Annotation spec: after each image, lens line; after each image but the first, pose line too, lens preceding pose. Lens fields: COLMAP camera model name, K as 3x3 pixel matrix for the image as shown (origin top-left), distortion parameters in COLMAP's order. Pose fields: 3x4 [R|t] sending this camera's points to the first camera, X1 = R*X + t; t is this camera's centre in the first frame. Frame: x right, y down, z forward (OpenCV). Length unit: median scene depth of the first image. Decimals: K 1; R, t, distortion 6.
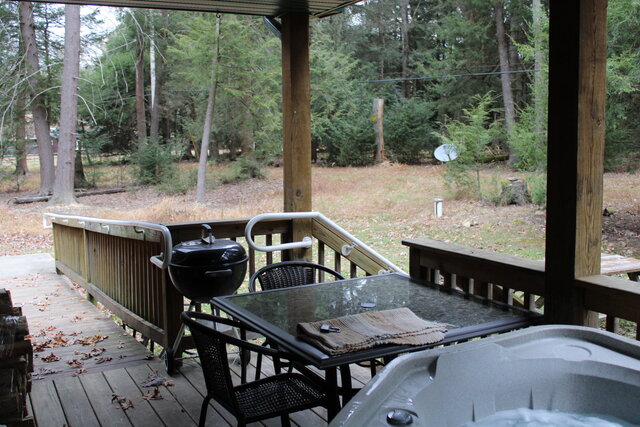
lens RADIAL K [[685.8, 0, 320.0], [0, 685.8, 213.5], [0, 0, 1]] dist [-0.116700, 0.003631]
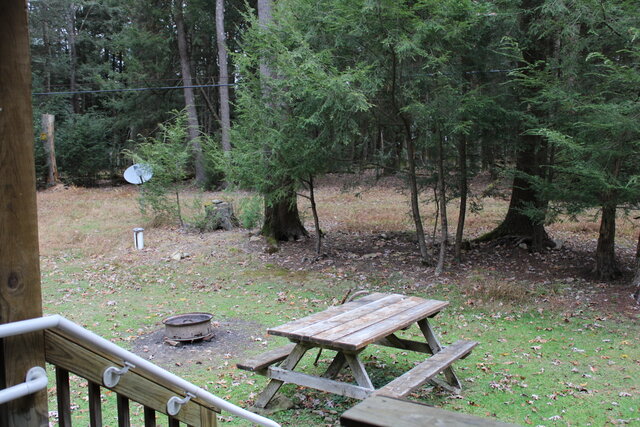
lens RADIAL K [[685.8, 0, 320.0], [0, 685.8, 213.5], [0, 0, 1]] dist [-0.116700, 0.003631]
pose [[0.887555, -0.041319, 0.458845, -0.012032], [0.054218, 0.998417, -0.014967, -0.012735], [-0.457501, 0.038162, 0.888390, 0.122404]]
